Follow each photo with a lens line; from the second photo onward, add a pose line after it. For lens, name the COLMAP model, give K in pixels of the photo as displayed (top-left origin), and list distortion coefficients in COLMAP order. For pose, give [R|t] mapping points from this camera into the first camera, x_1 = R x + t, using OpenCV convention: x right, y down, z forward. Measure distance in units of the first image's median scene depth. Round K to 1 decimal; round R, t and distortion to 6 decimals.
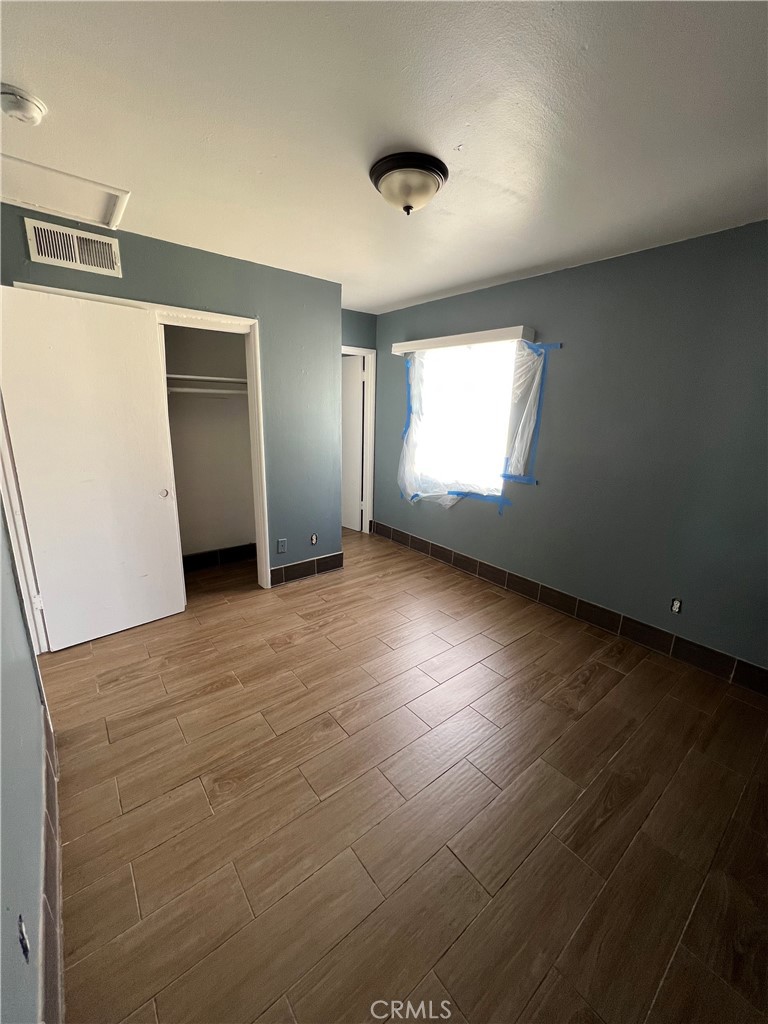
lens RADIAL K [[407.6, 0, 386.6], [0, 407.6, 509.1], [0, 0, 1]] dist [-0.001138, 0.000145]
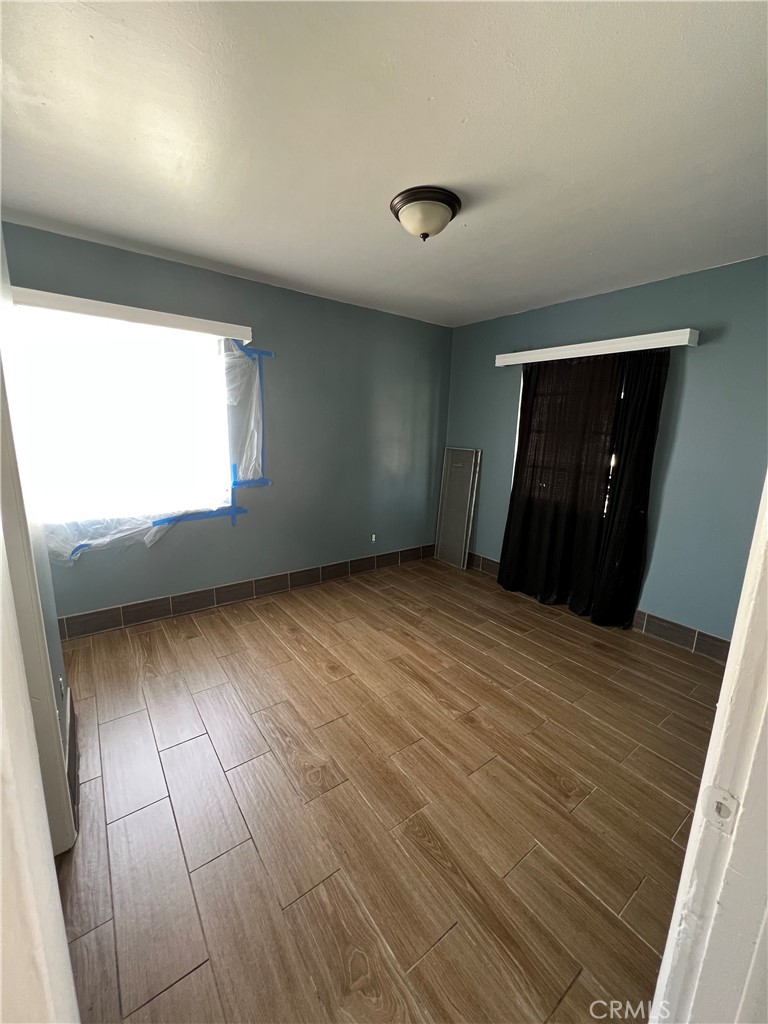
lens RADIAL K [[407.6, 0, 386.6], [0, 407.6, 509.1], [0, 0, 1]] dist [-0.001138, 0.000145]
pose [[0.037133, -0.225139, 0.973619, -0.743329], [0.217490, 0.952757, 0.212020, -0.178639], [-0.975356, 0.203880, 0.084345, 0.720694]]
